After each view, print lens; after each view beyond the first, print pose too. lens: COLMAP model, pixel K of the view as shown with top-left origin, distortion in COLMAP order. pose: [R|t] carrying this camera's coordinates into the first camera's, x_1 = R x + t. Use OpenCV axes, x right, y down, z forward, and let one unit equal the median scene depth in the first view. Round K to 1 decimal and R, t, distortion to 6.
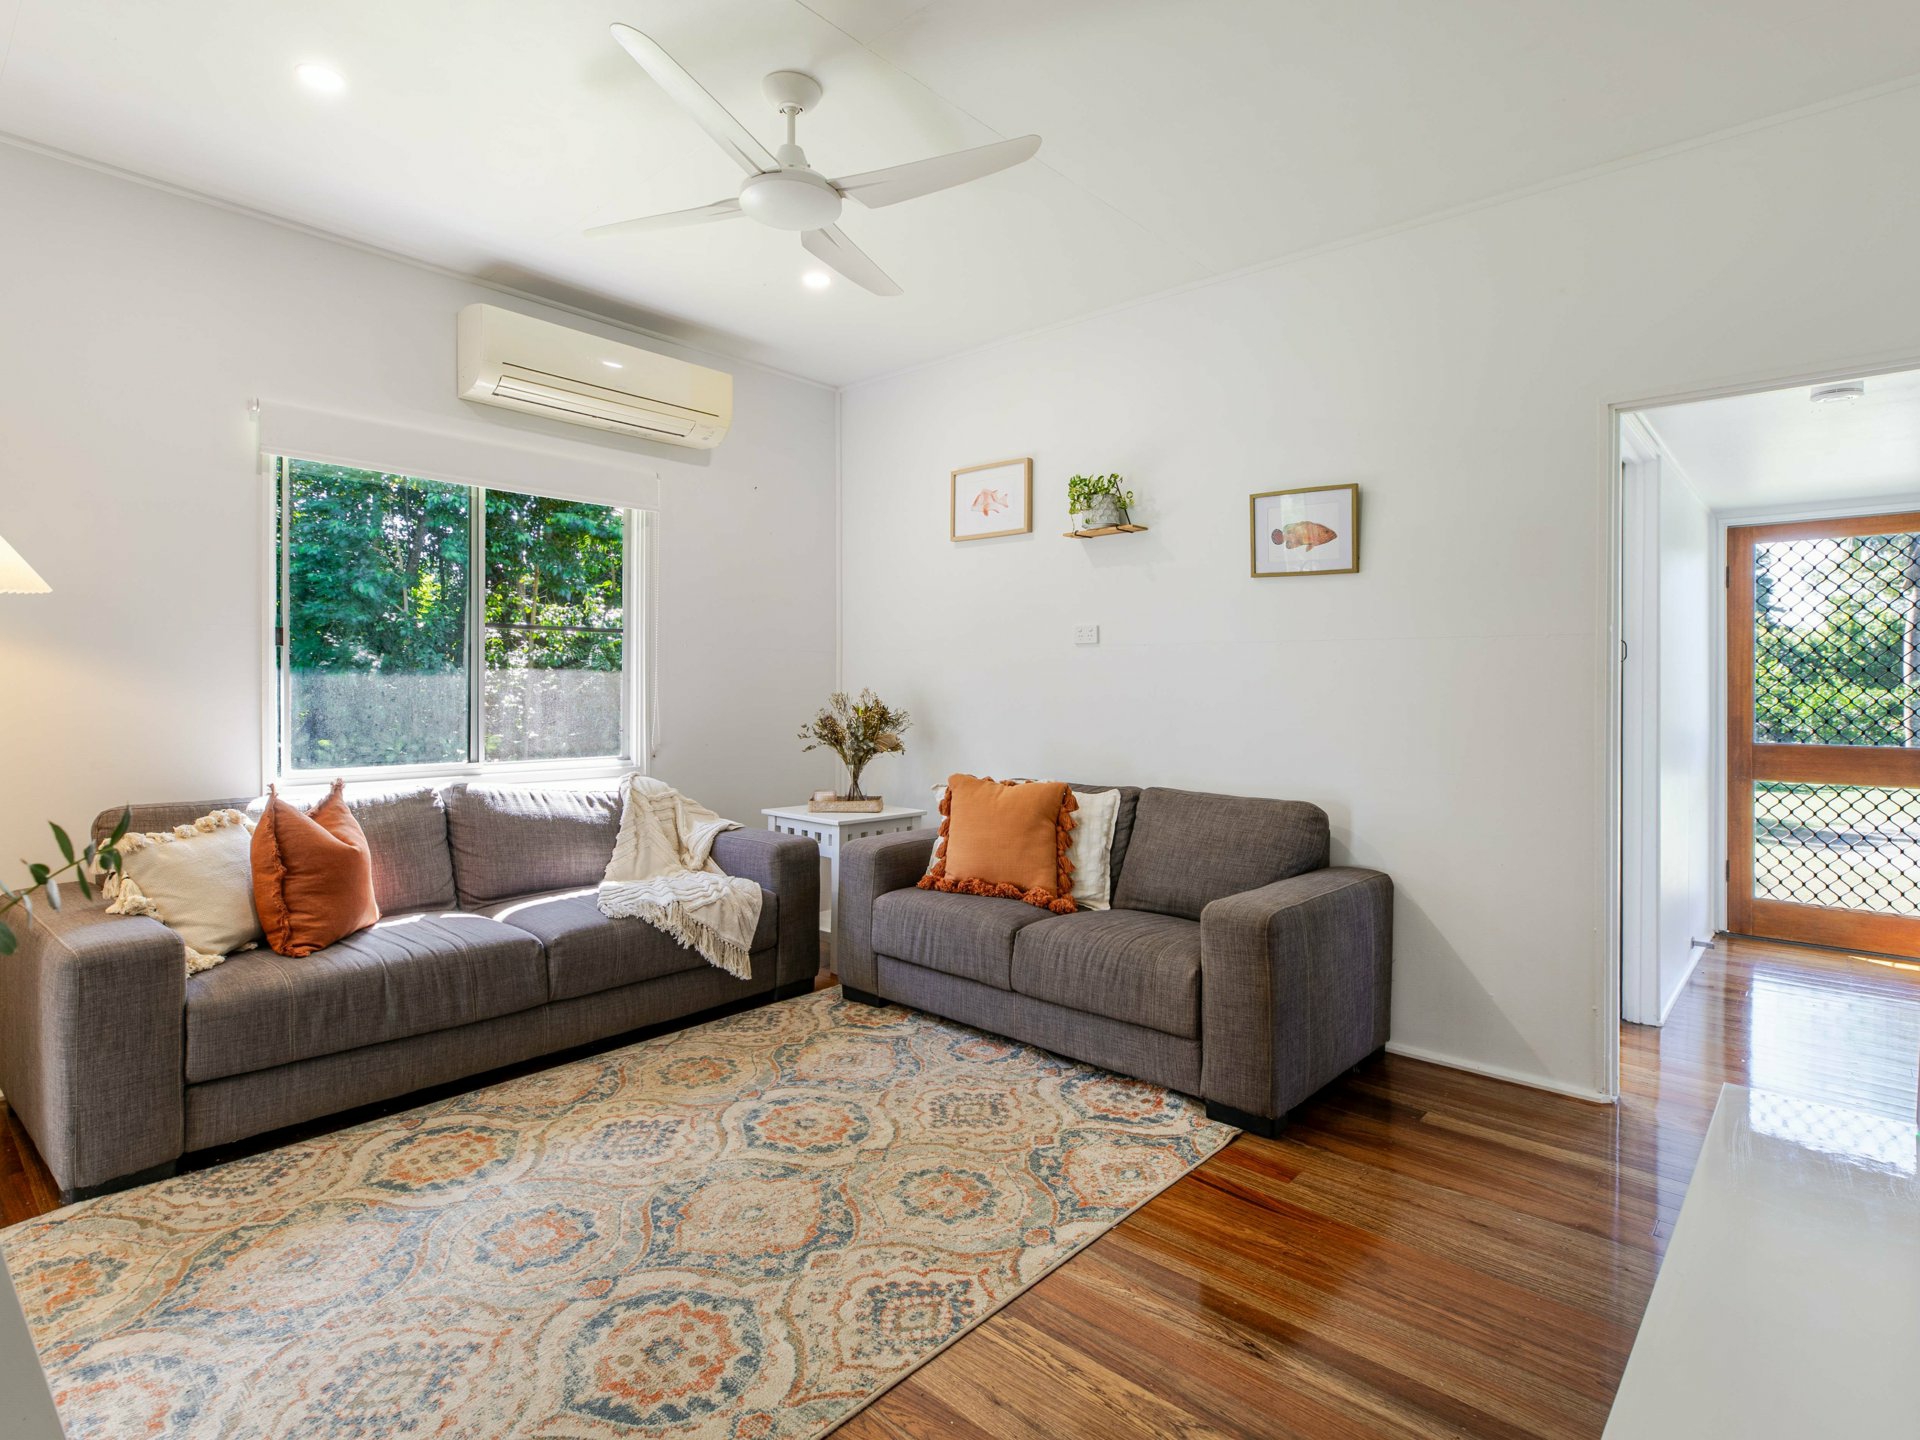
lens RADIAL K [[995.4, 0, 939.2], [0, 995.4, 681.1], [0, 0, 1]] dist [0.003653, 0.000294]
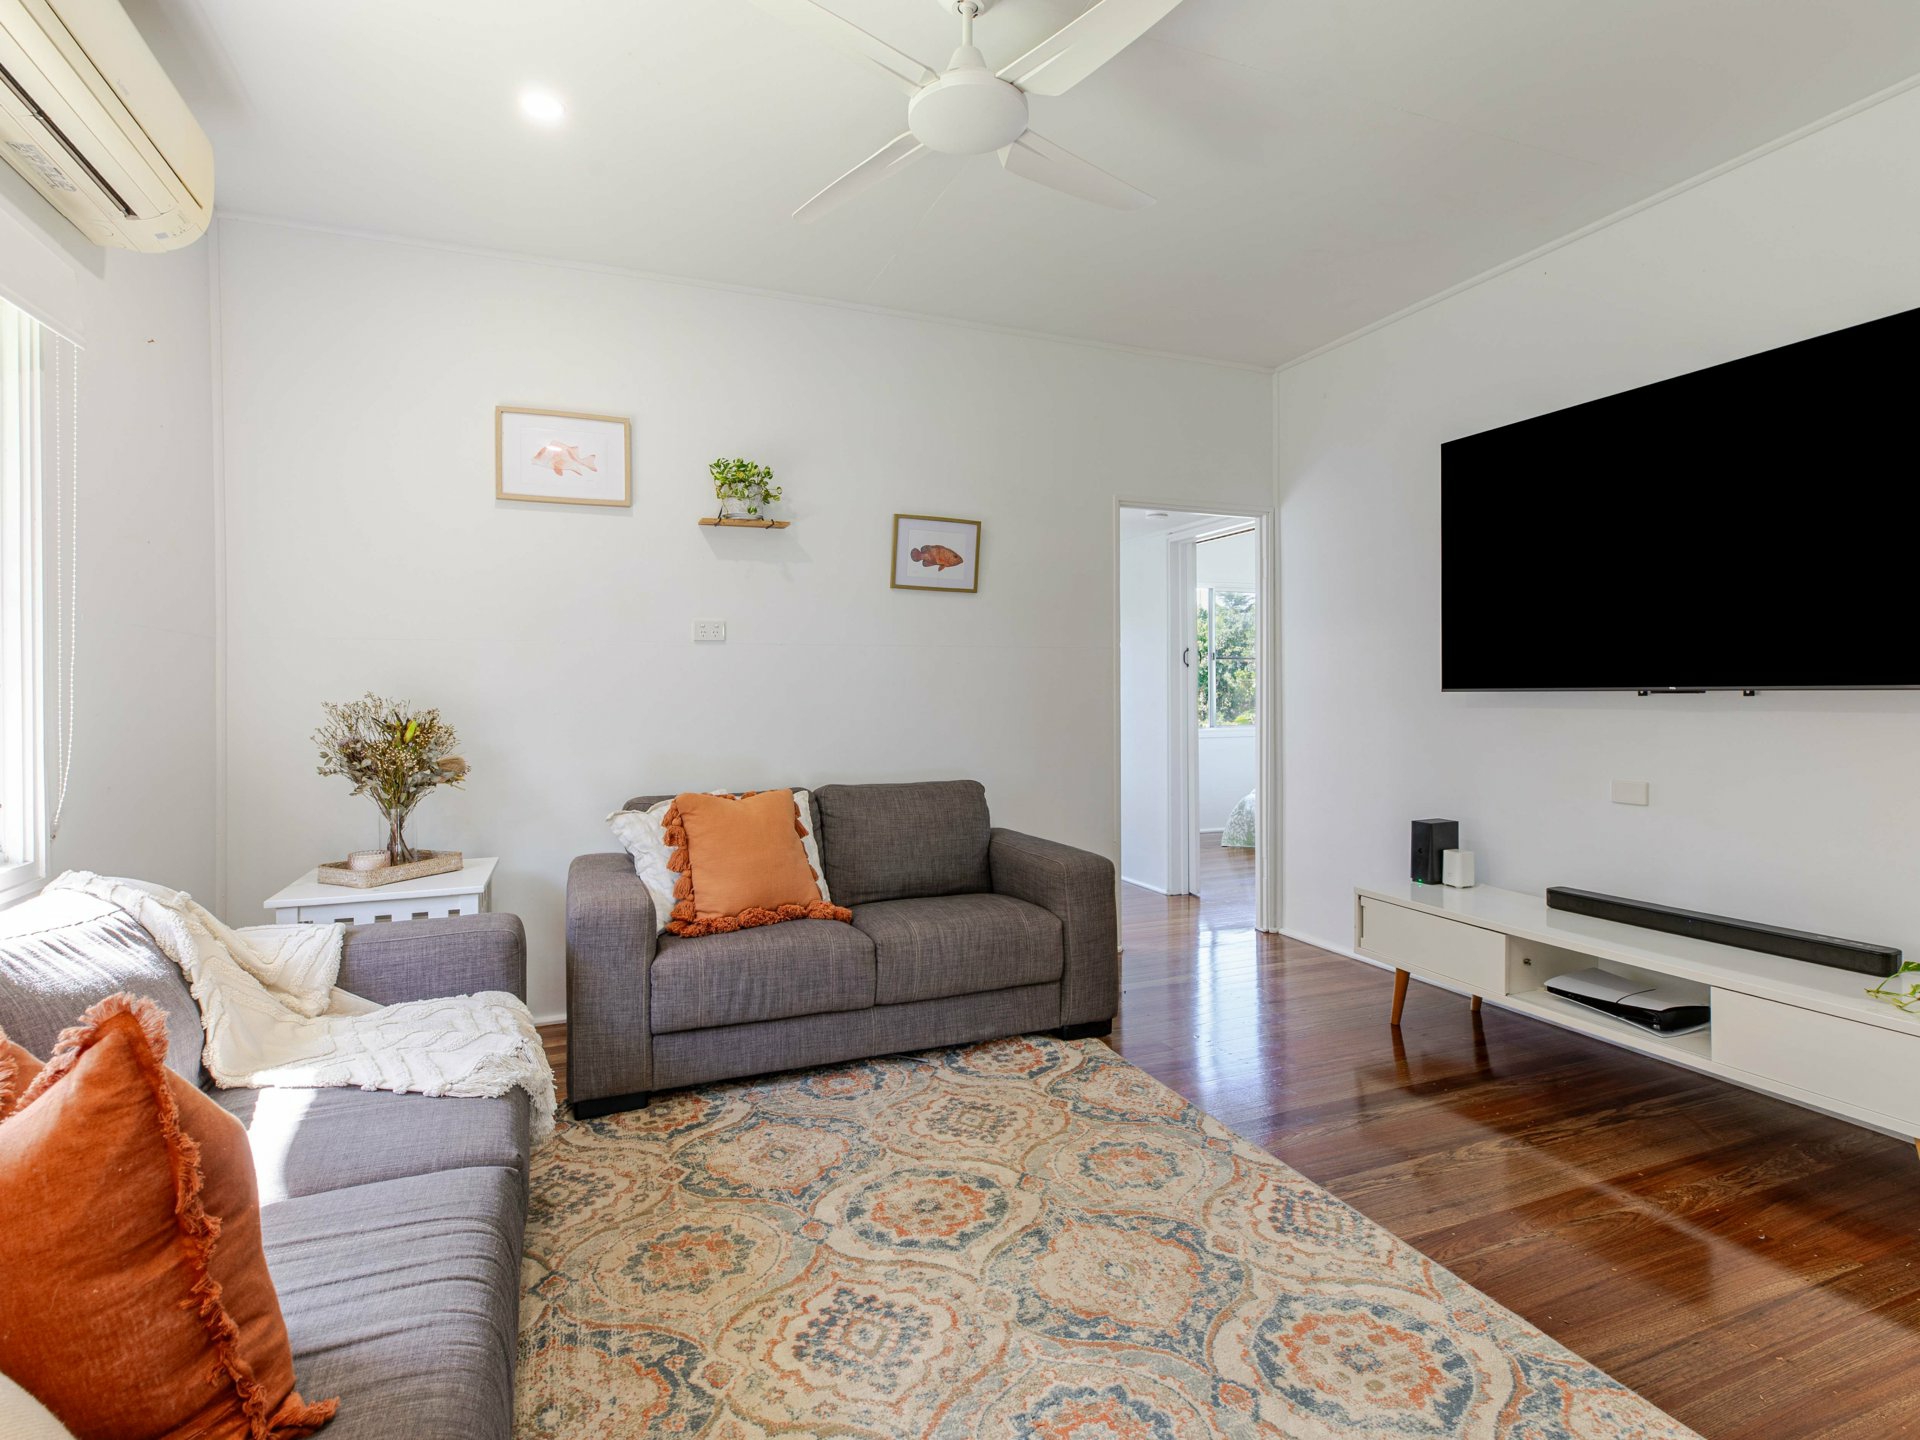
lens RADIAL K [[970.8, 0, 964.3], [0, 970.8, 687.7], [0, 0, 1]] dist [0.002960, -0.000339]
pose [[0.425209, -0.009817, 0.905042, -0.800910], [0.007257, 0.999946, 0.007437, 0.000869], [-0.905066, 0.003405, 0.425257, 0.580818]]
